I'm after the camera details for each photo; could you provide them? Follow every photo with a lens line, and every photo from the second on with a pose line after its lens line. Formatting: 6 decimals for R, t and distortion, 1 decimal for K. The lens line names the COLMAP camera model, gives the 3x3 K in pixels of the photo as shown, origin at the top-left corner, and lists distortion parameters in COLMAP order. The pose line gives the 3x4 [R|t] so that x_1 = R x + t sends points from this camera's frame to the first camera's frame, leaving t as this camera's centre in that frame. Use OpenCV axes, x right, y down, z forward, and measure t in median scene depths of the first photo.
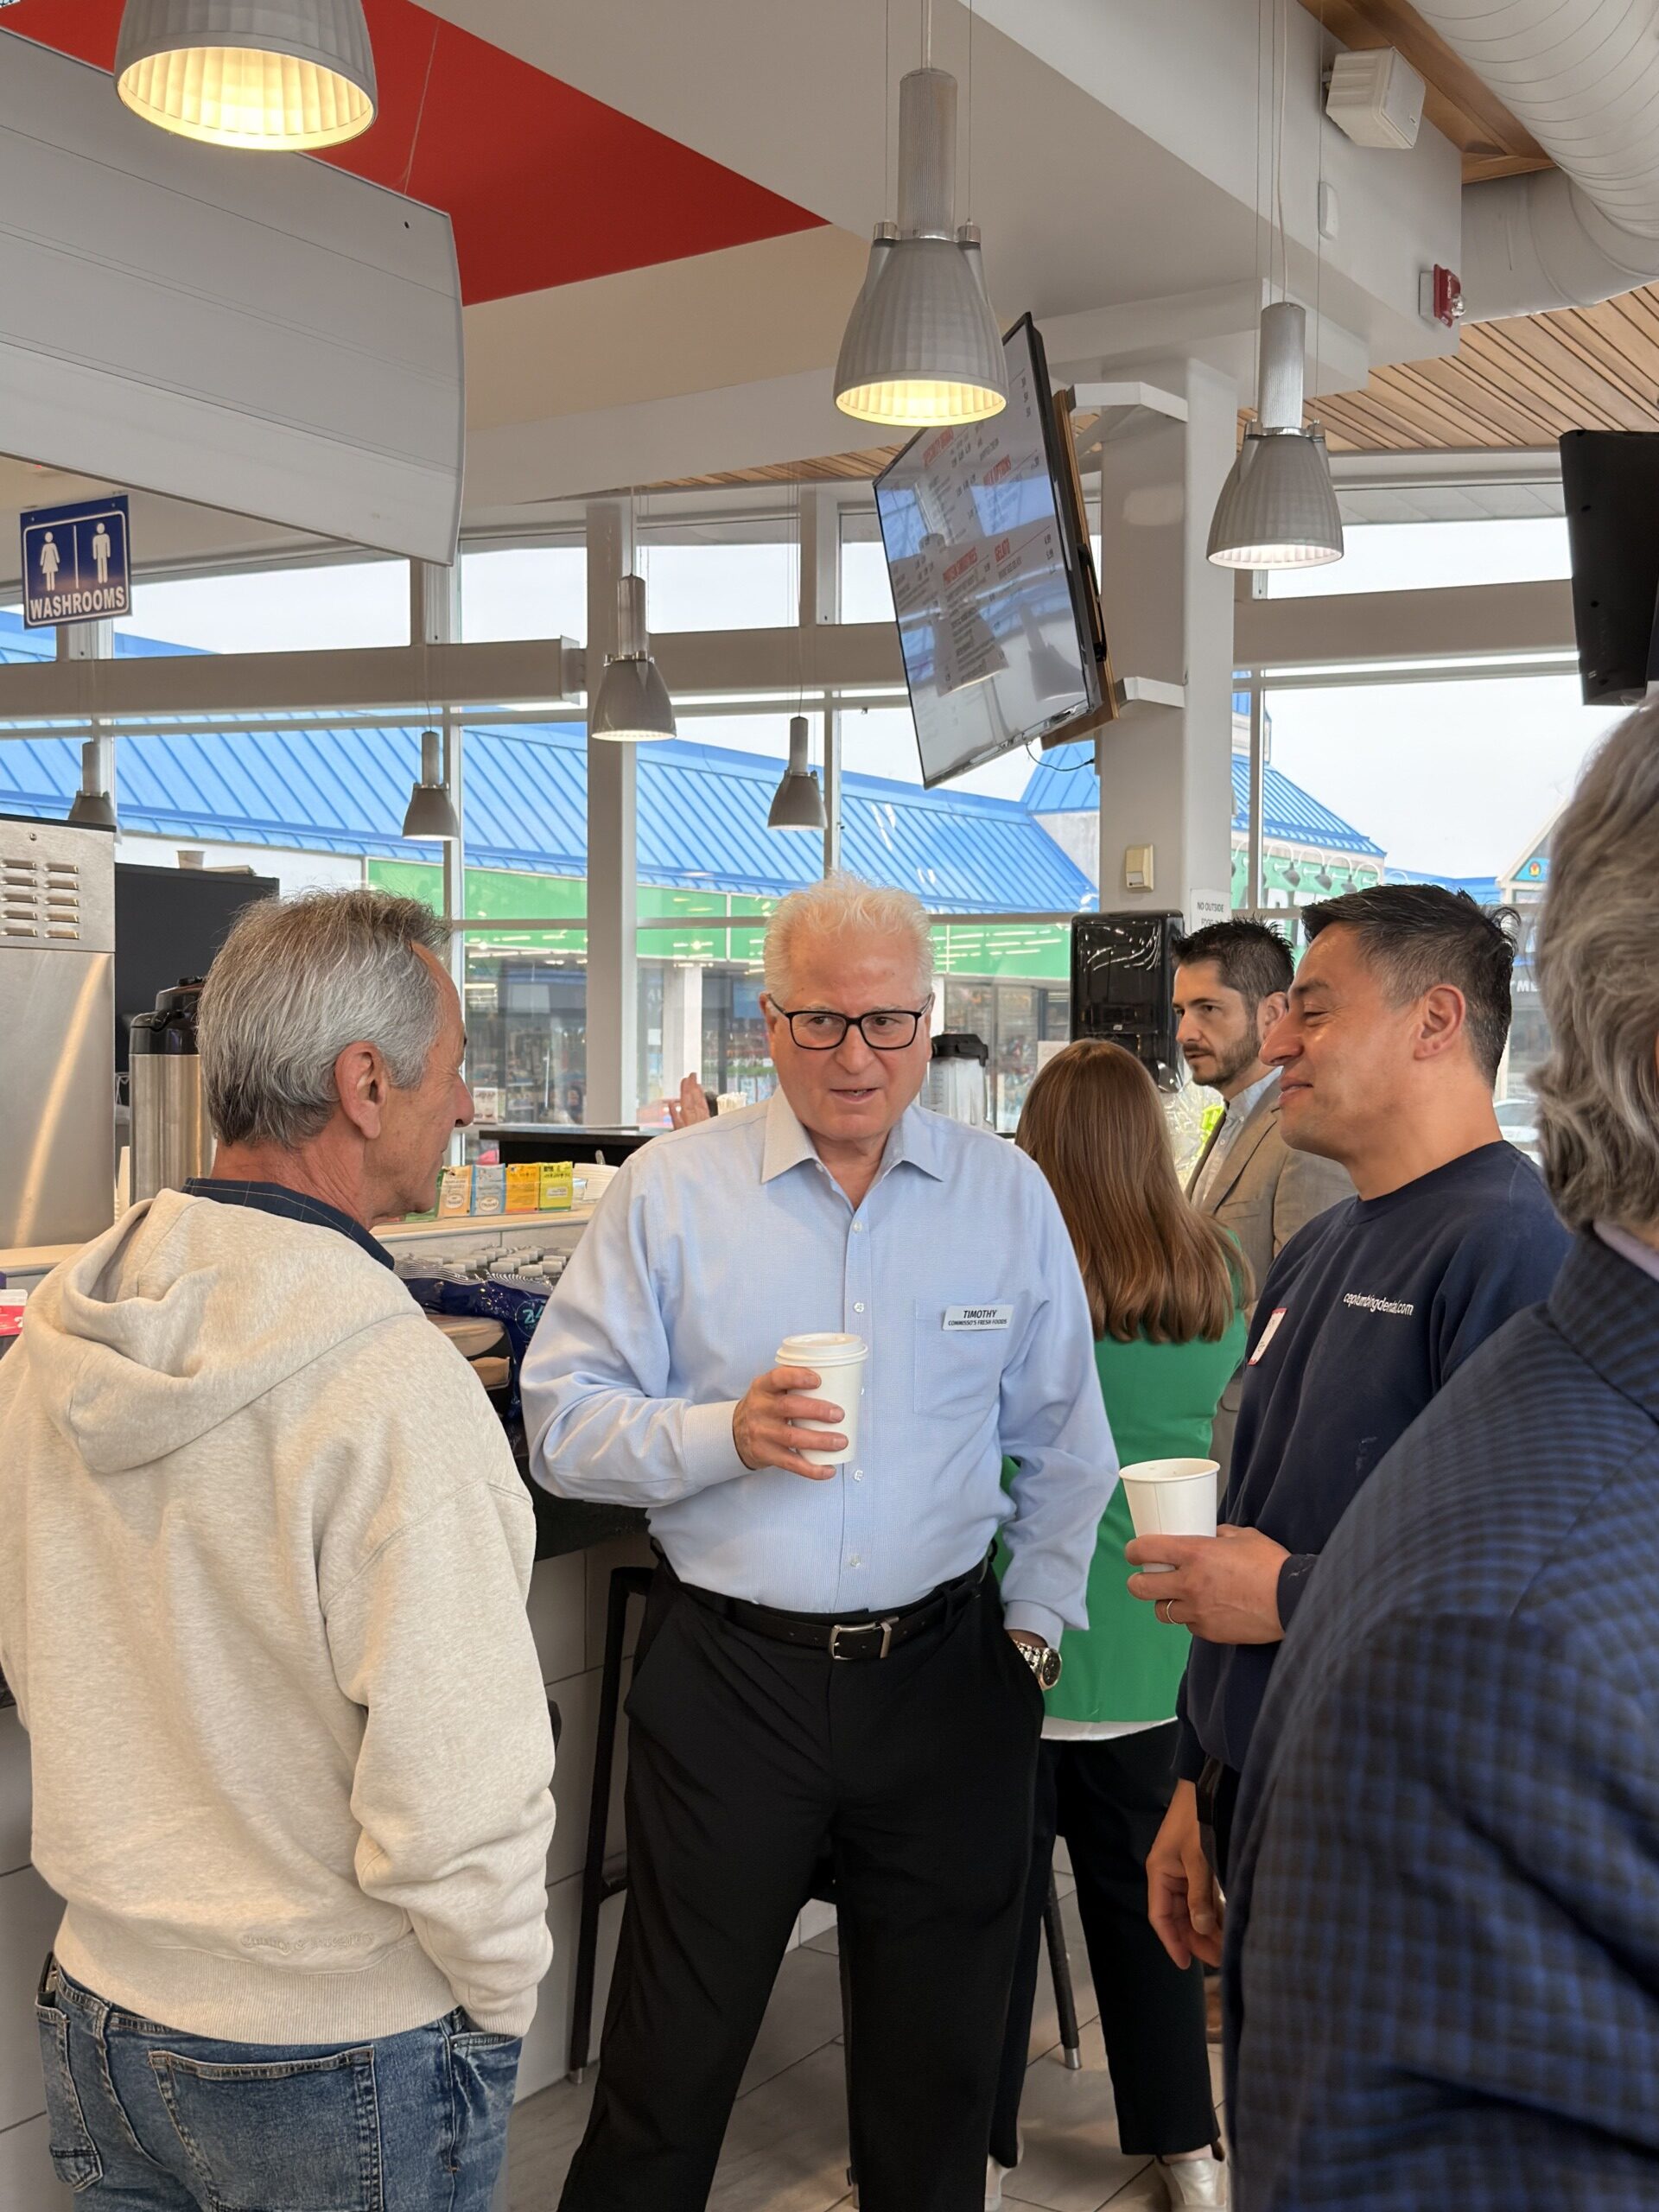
lens RADIAL K [[2578.6, 0, 824.2], [0, 2578.6, 1065.9], [0, 0, 1]] dist [0.324769, -0.834968]
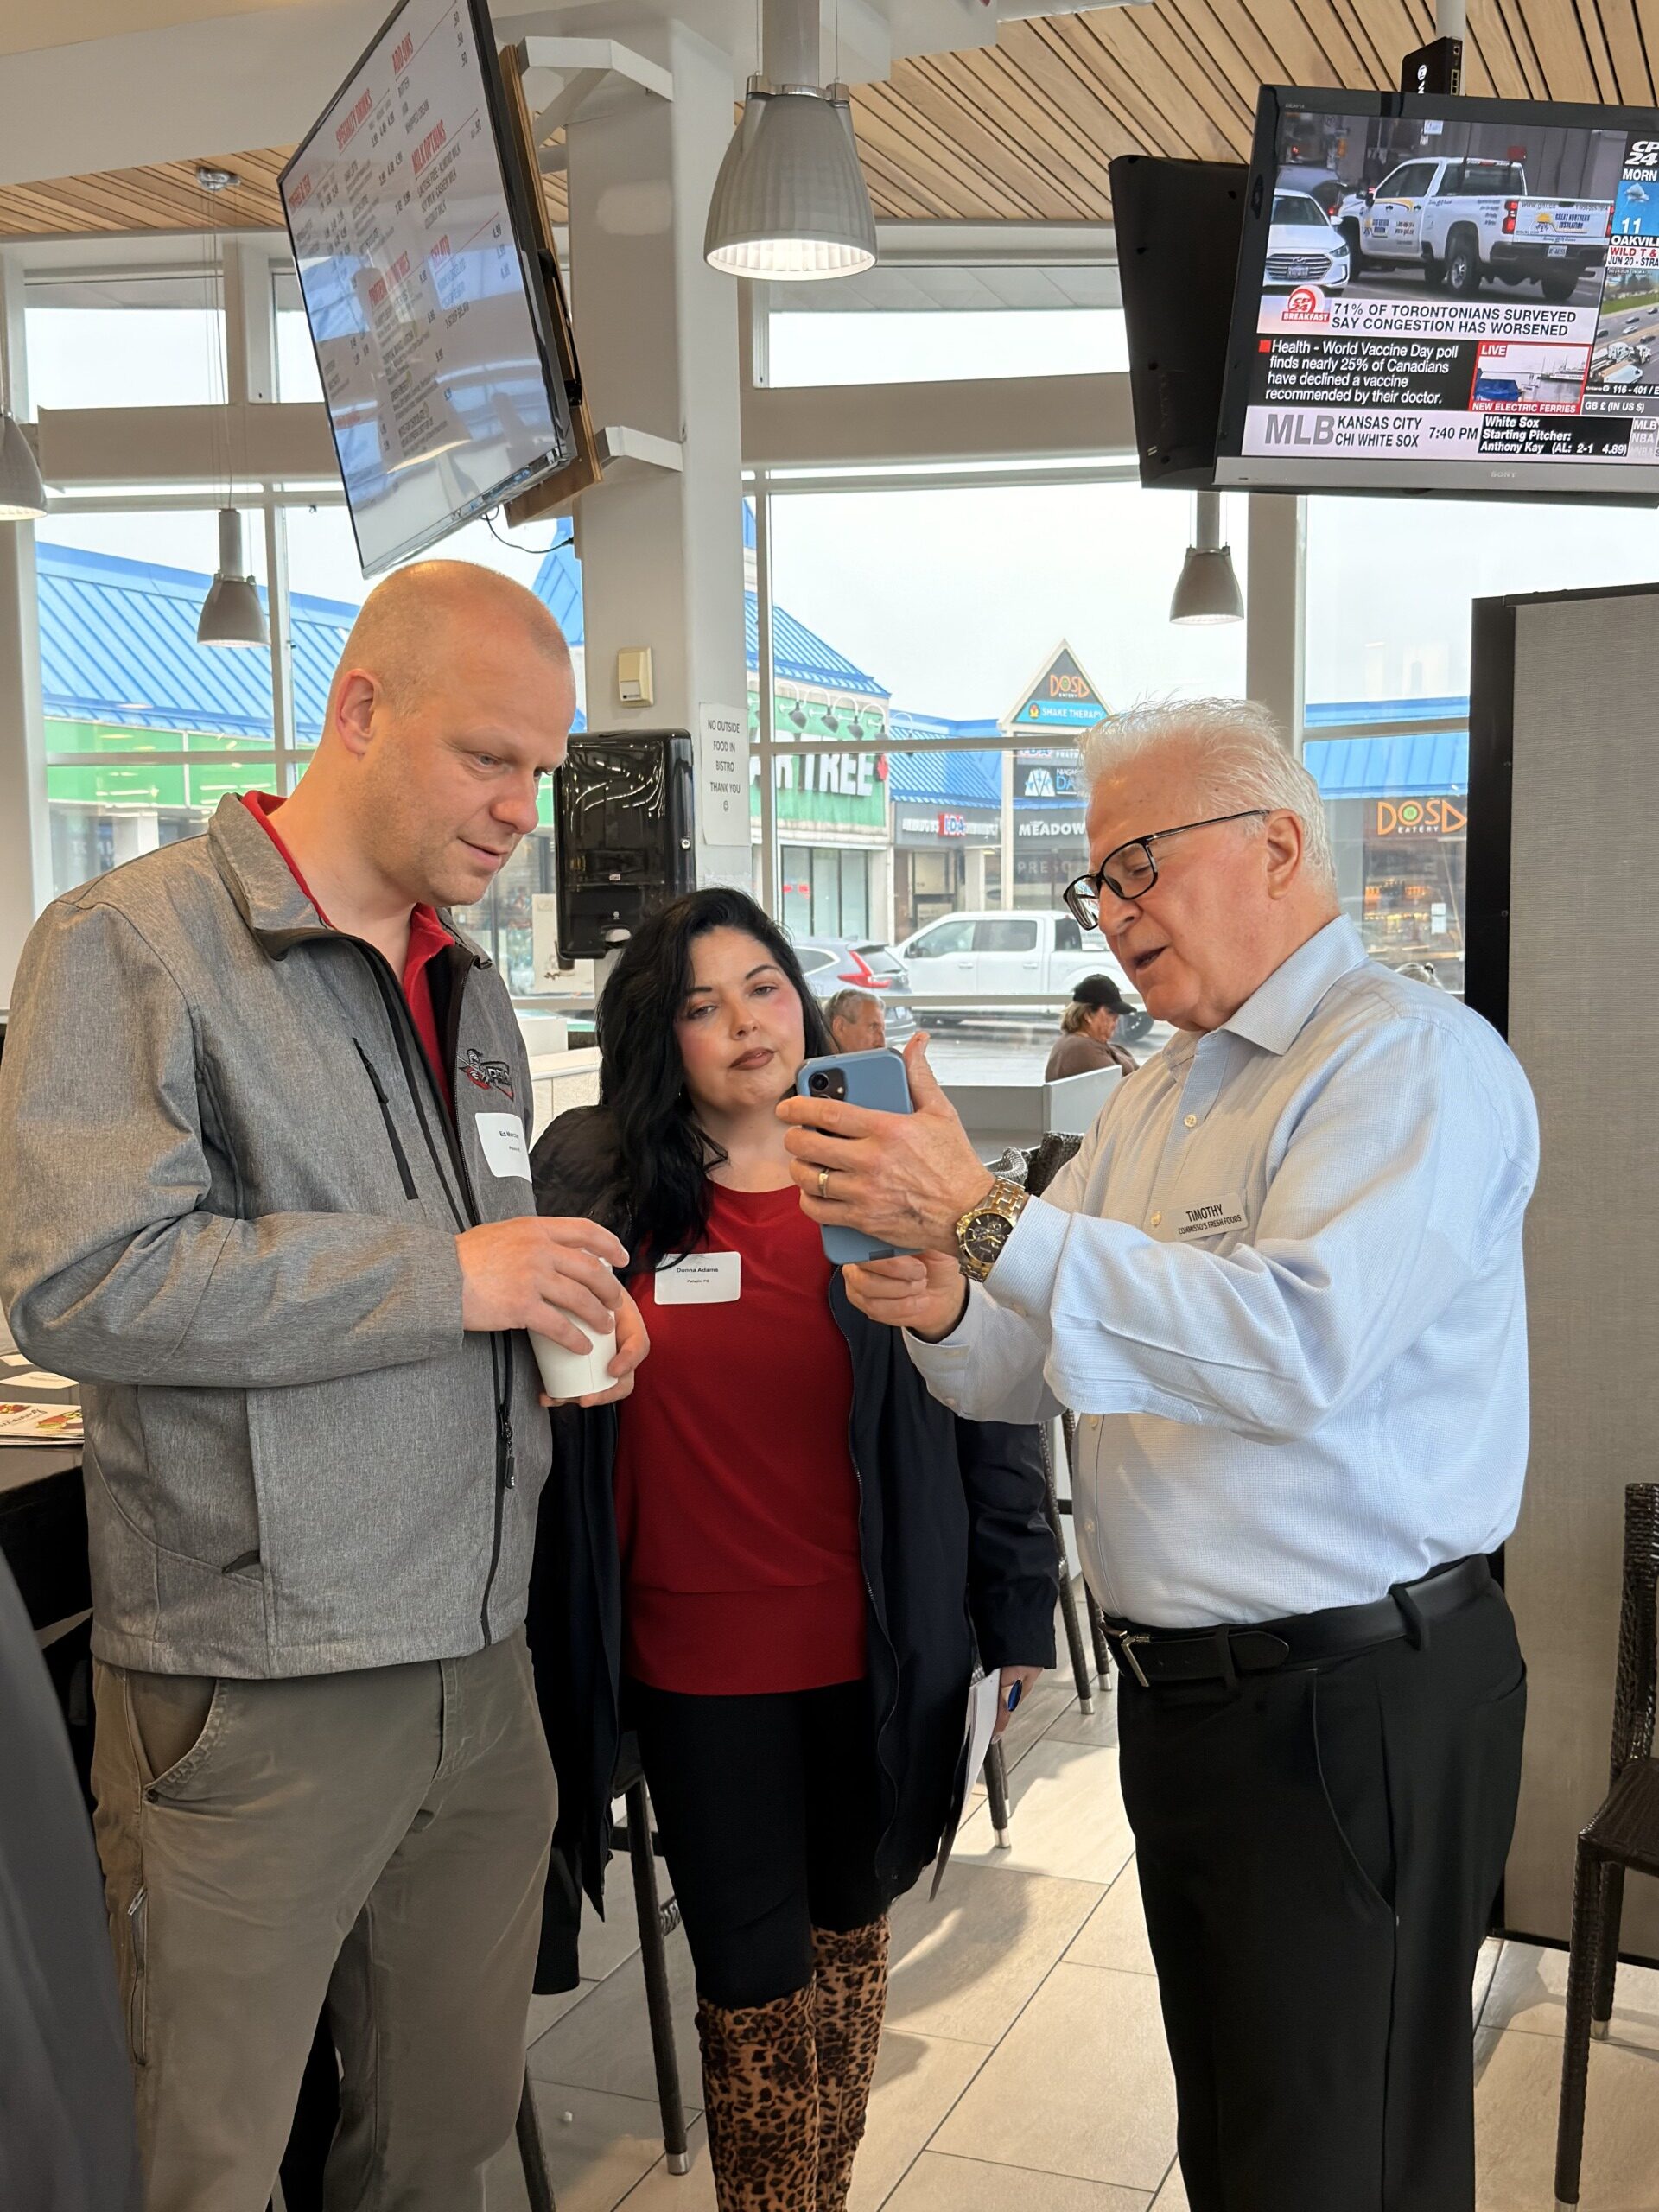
lens RADIAL K [[2578.6, 0, 824.2], [0, 2578.6, 1065.9], [0, 0, 1]] dist [0.324769, -0.834968]
pose [[0.982119, -0.030420, 0.185789, 0.014748], [0.019669, 0.998038, 0.059438, -0.001880], [-0.187232, -0.054721, 0.980790, 0.110416]]
